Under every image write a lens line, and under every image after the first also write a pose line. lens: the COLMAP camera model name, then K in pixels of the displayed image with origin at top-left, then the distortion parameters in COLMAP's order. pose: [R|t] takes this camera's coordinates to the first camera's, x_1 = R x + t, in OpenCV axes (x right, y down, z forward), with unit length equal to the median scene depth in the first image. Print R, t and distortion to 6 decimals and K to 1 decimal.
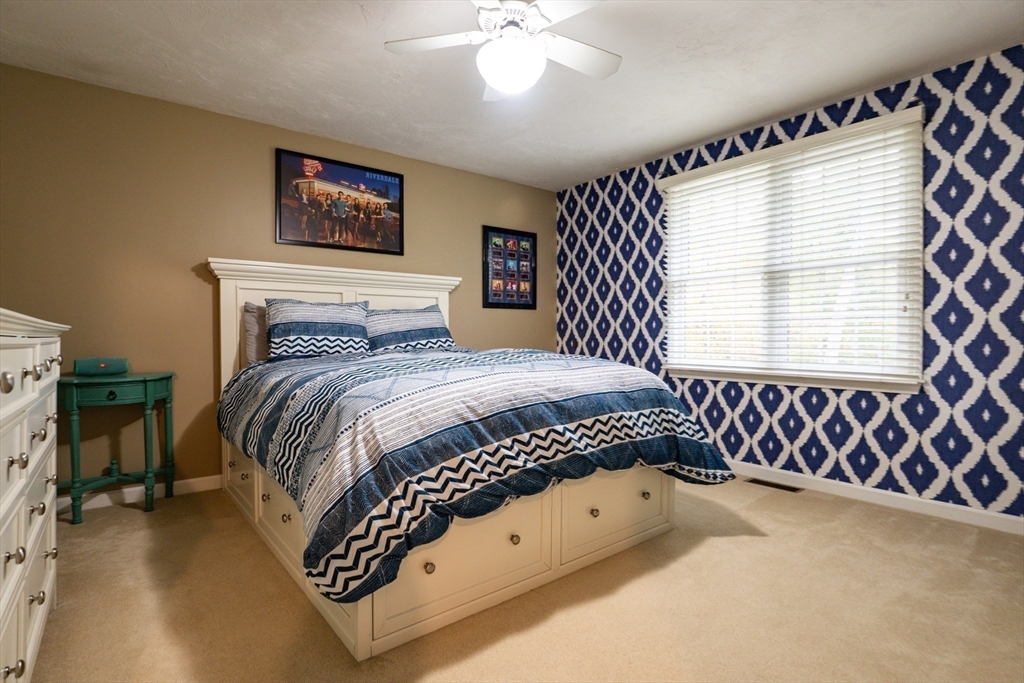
lens RADIAL K [[510.6, 0, 510.6], [0, 510.6, 339.3], [0, 0, 1]] dist [-0.021492, 0.003107]
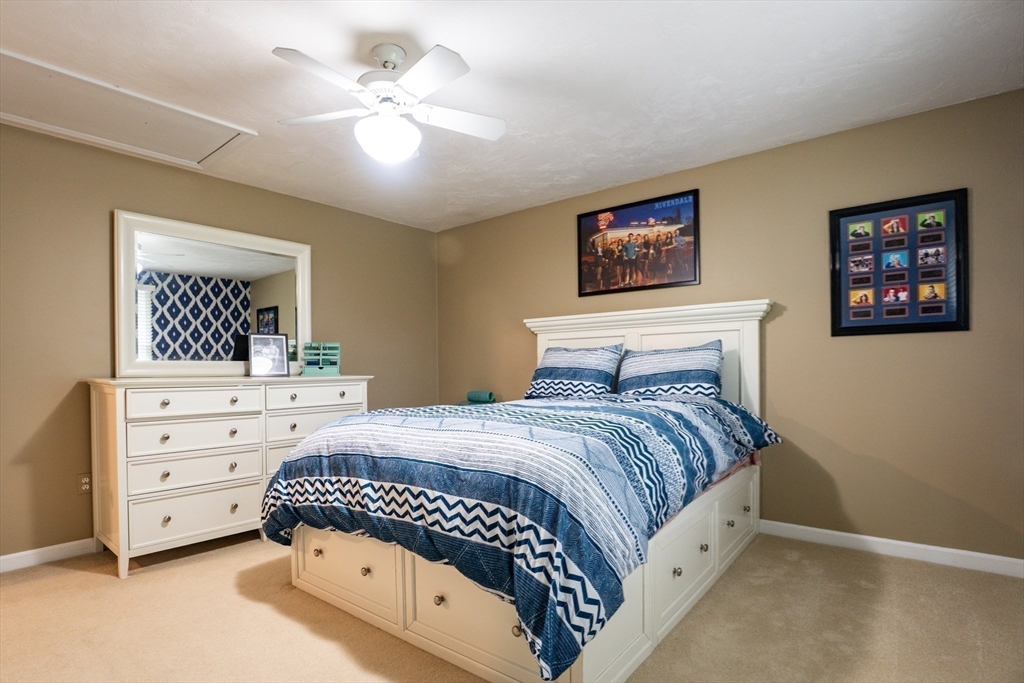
lens RADIAL K [[510.6, 0, 496.4], [0, 510.6, 372.9], [0, 0, 1]] dist [-0.021492, 0.003107]
pose [[0.220193, 0.010004, -0.975405, 0.588386], [0.006344, 0.999912, 0.011688, -0.030055], [0.975436, -0.008761, 0.220110, 0.522605]]
